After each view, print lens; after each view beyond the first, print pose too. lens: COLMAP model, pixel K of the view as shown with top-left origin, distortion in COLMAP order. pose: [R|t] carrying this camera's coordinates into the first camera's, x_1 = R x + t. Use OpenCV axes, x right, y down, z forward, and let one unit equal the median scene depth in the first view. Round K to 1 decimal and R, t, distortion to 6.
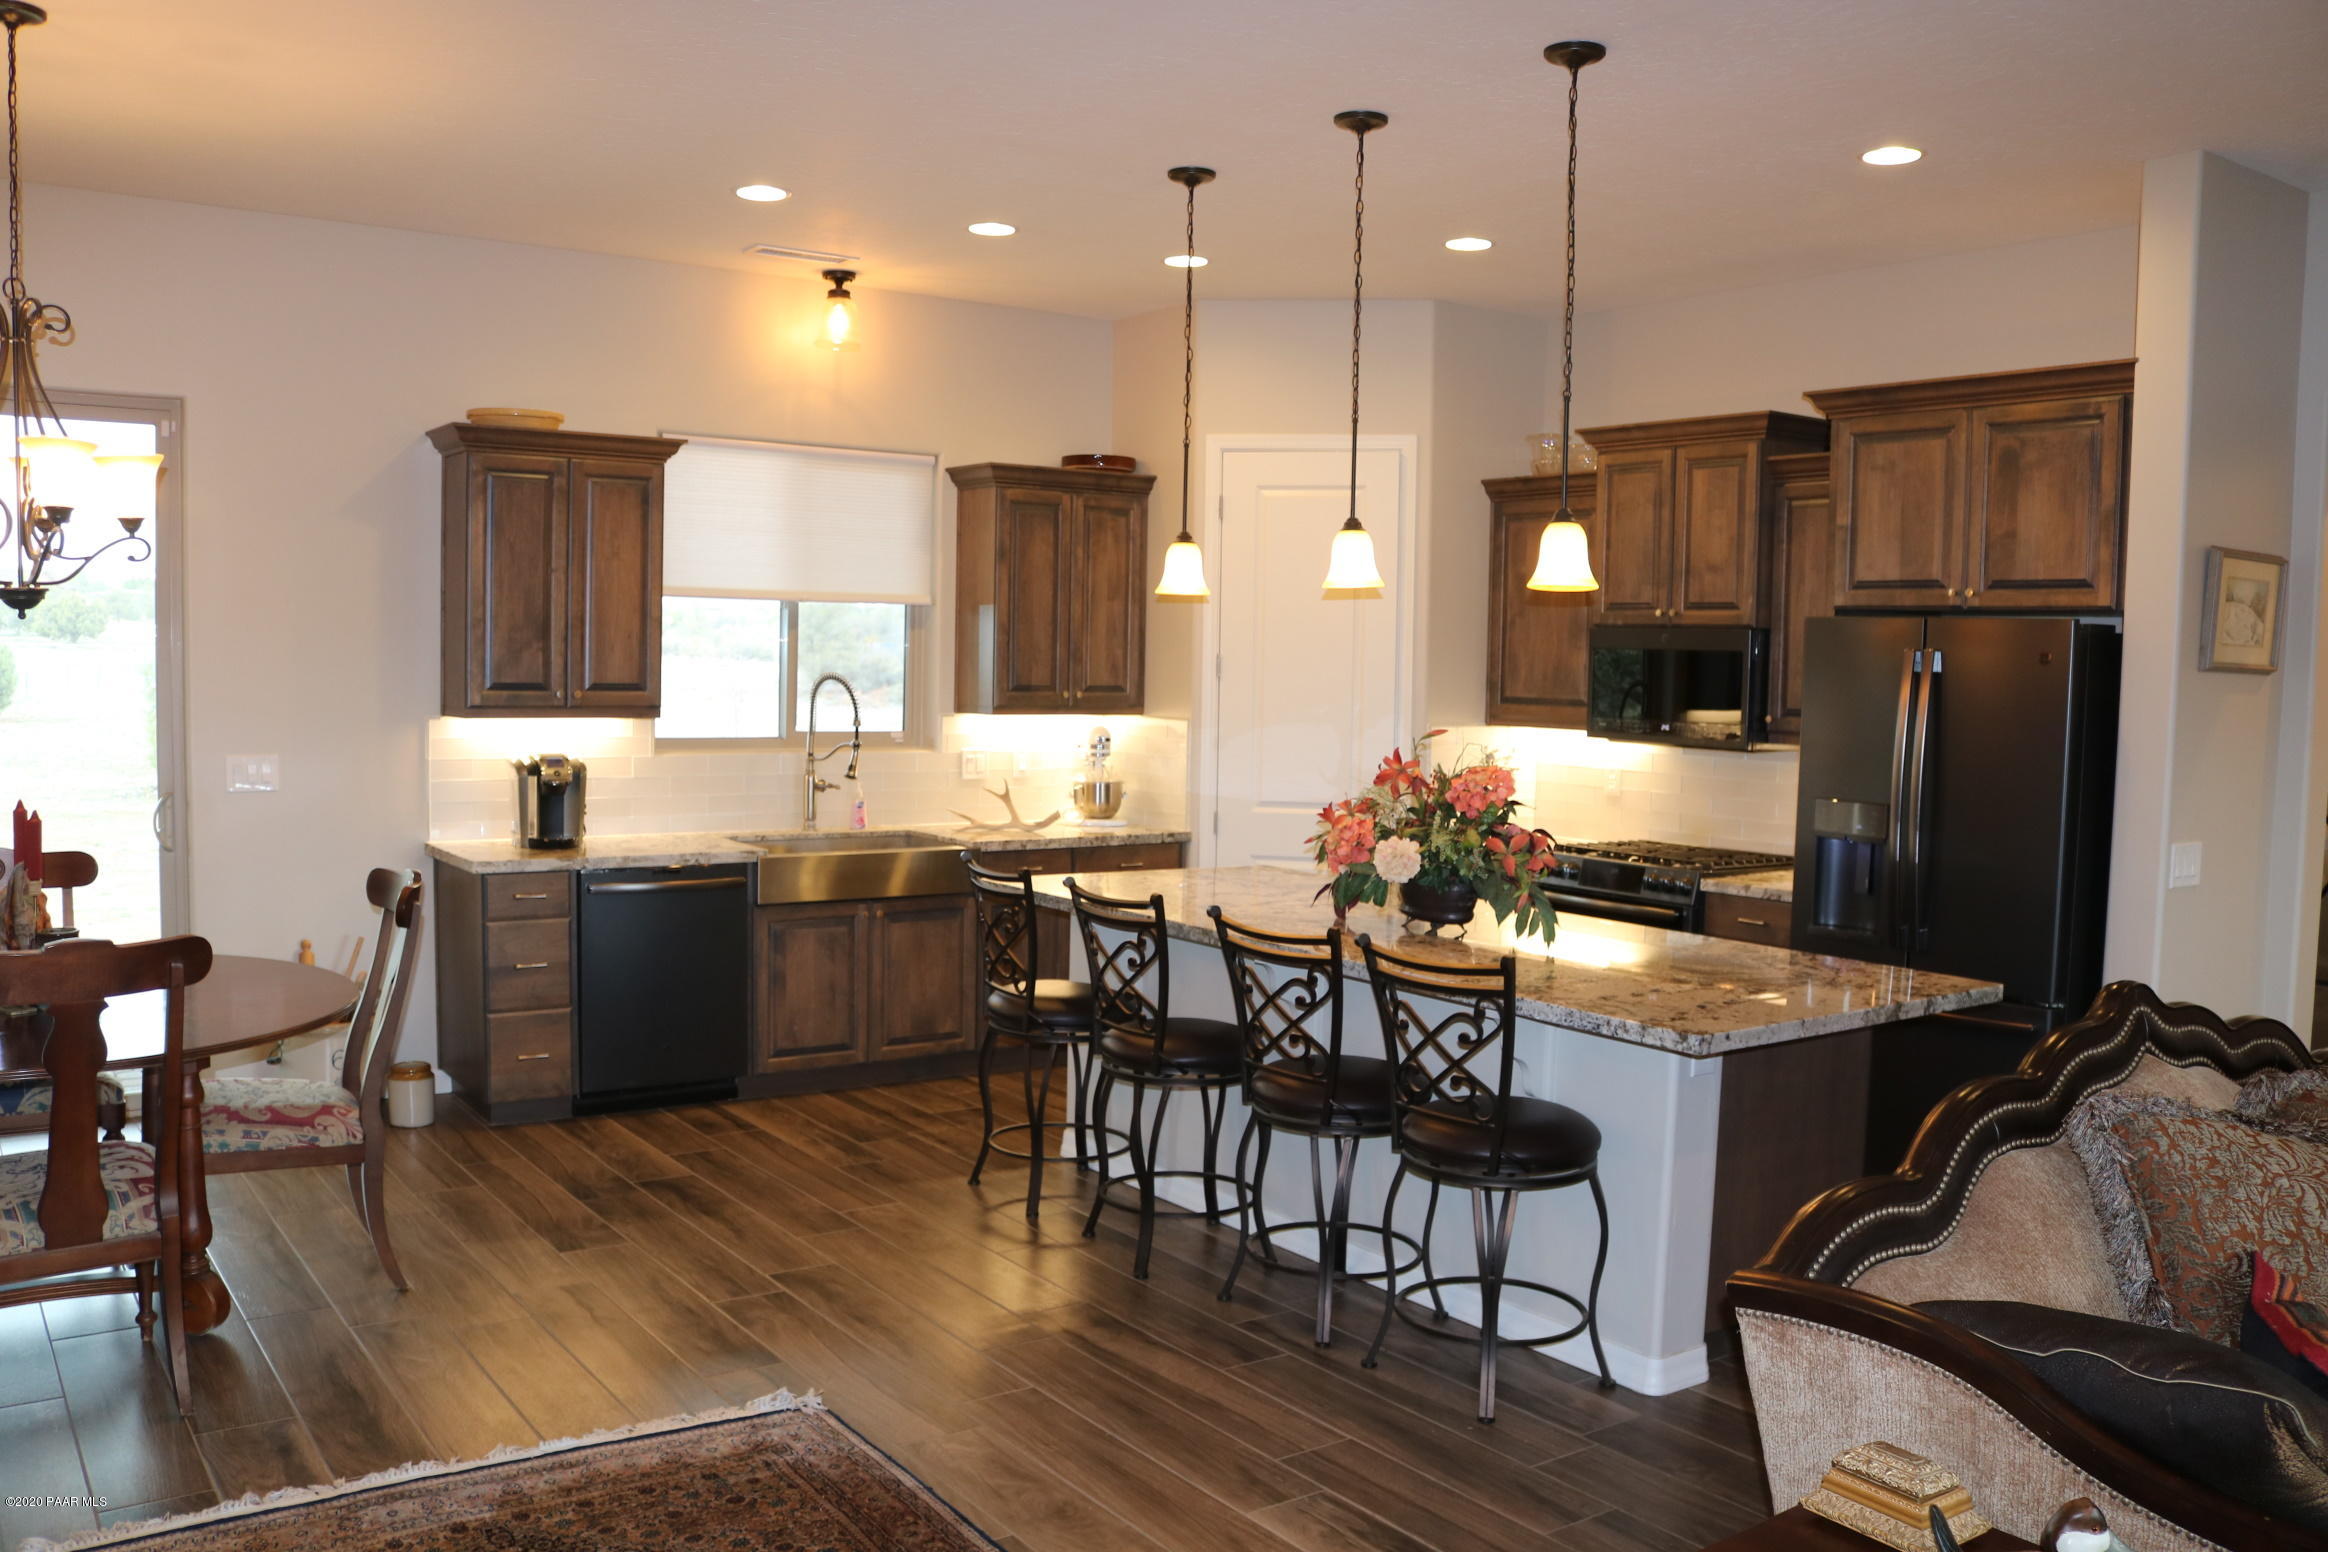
lens RADIAL K [[1949.0, 0, 1162.3], [0, 1949.0, 790.9], [0, 0, 1]] dist [-0.157456, 0.131659]
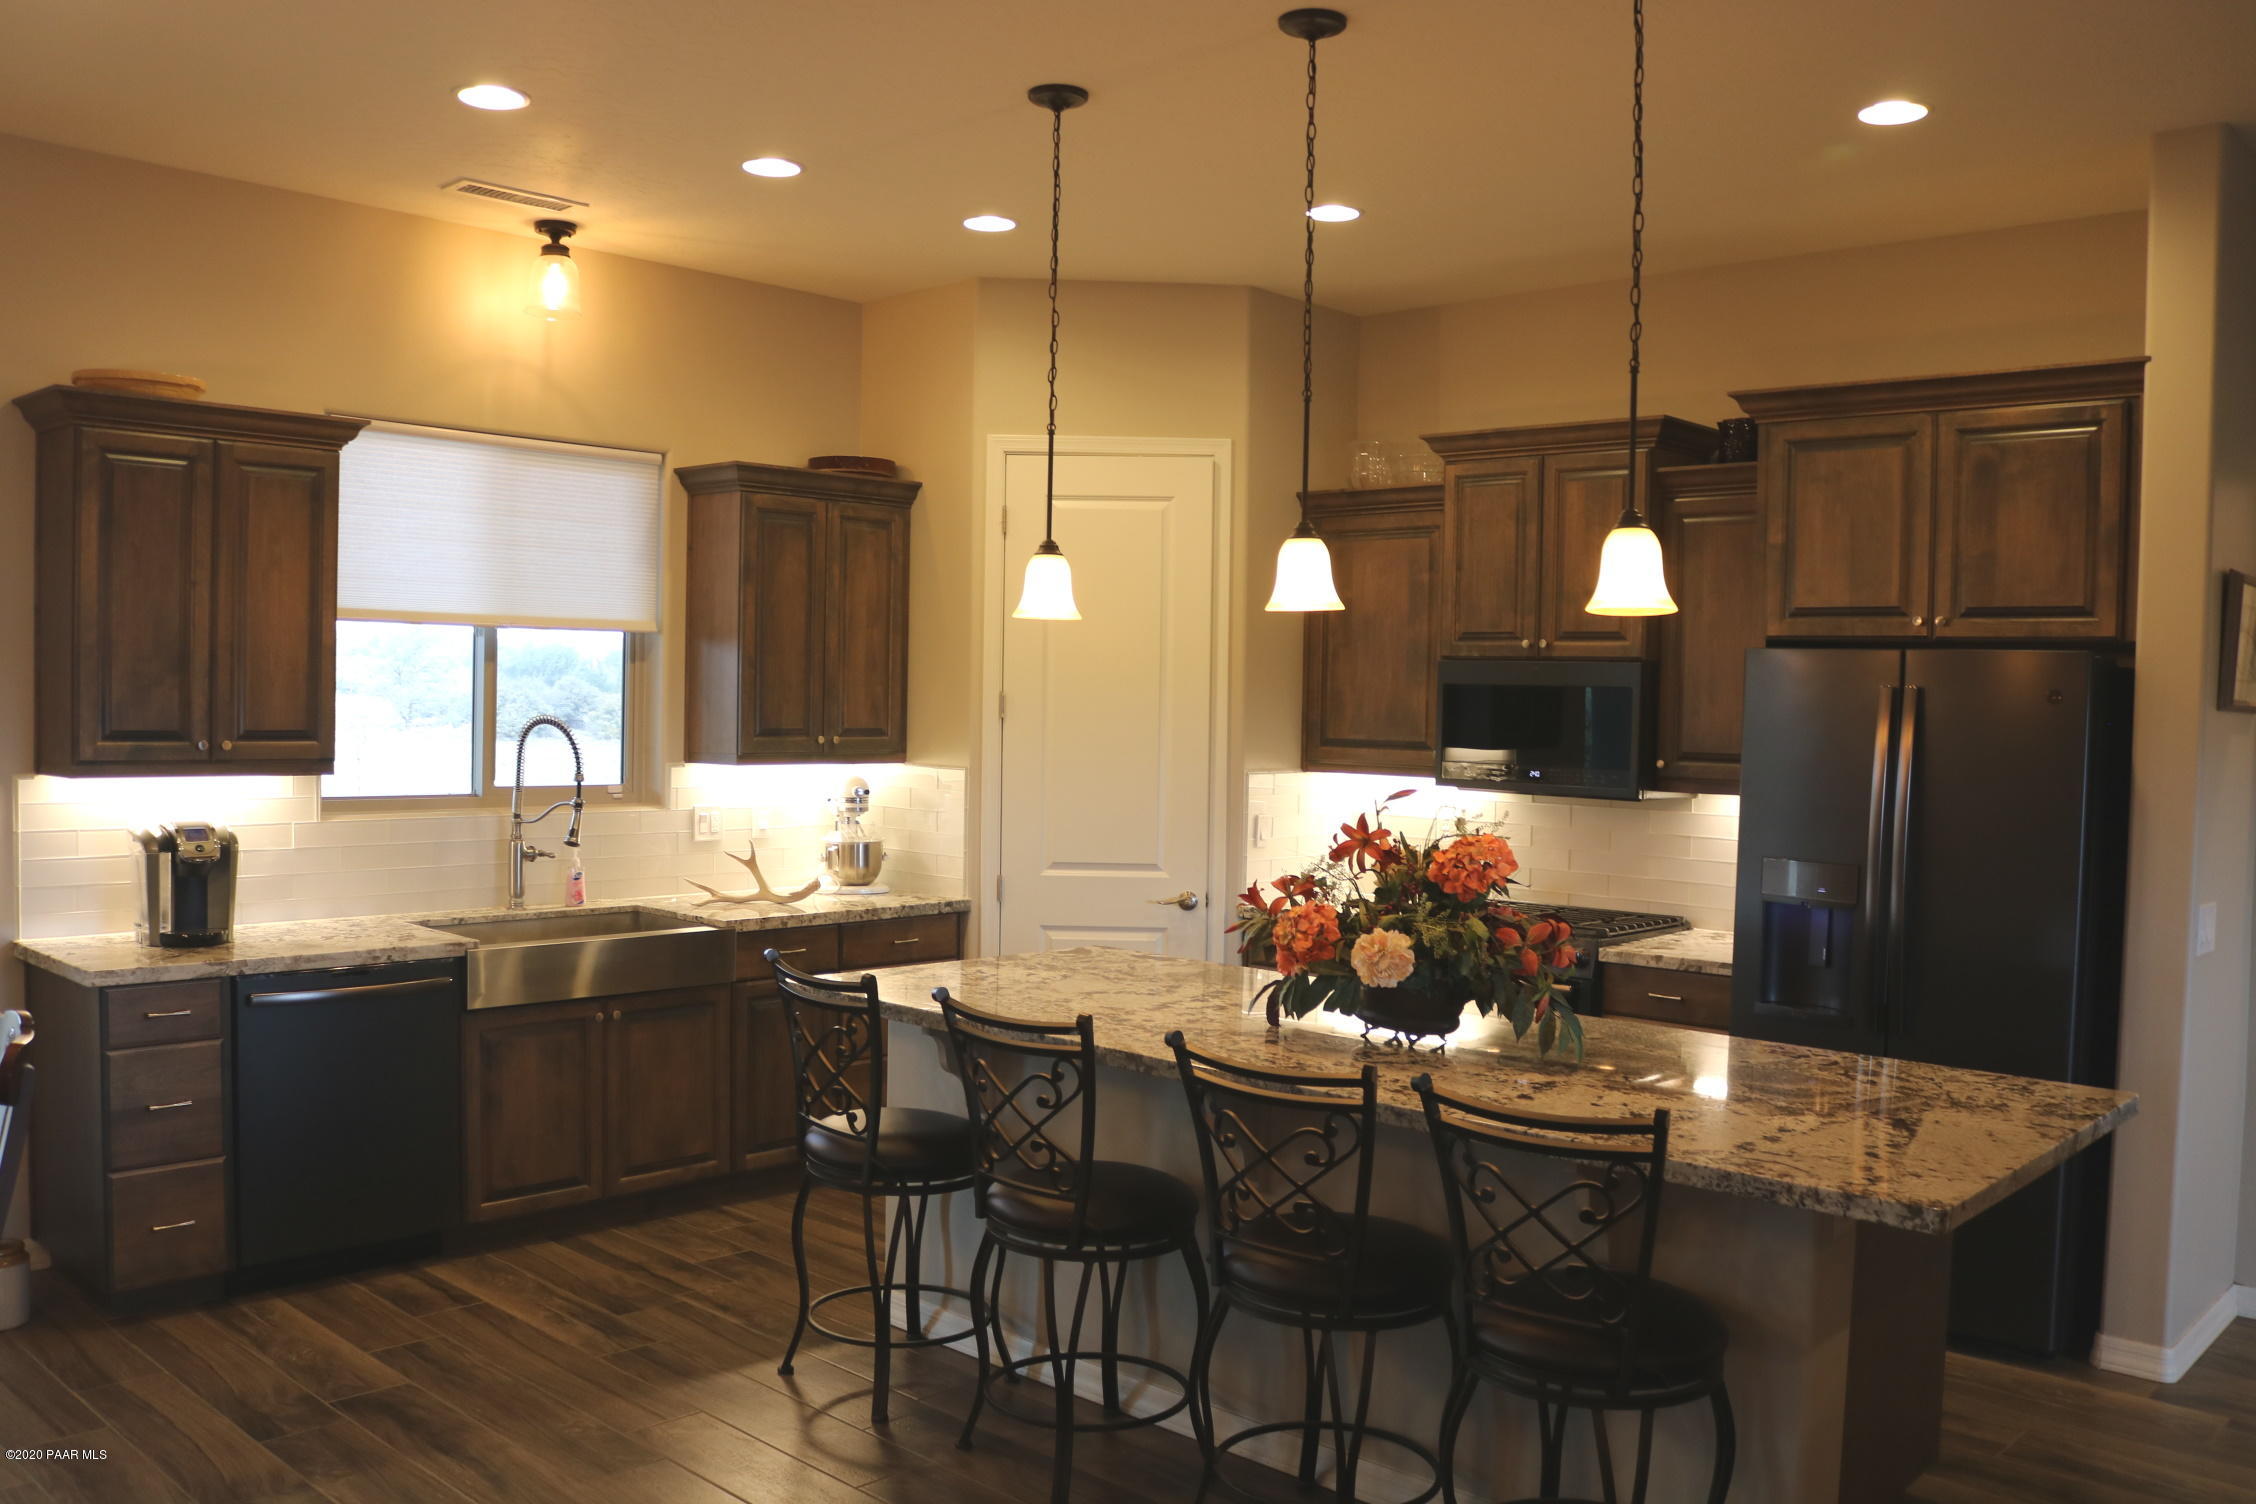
lens RADIAL K [[1888.7, 0, 1126.3], [0, 1888.7, 766.5], [0, 0, 1]] dist [-0.157456, 0.131659]
pose [[0.979462, -0.008737, 0.201439, -0.098279], [0.014209, 0.999568, -0.025734, -0.017545], [-0.201127, 0.028068, 0.979163, 0.207768]]
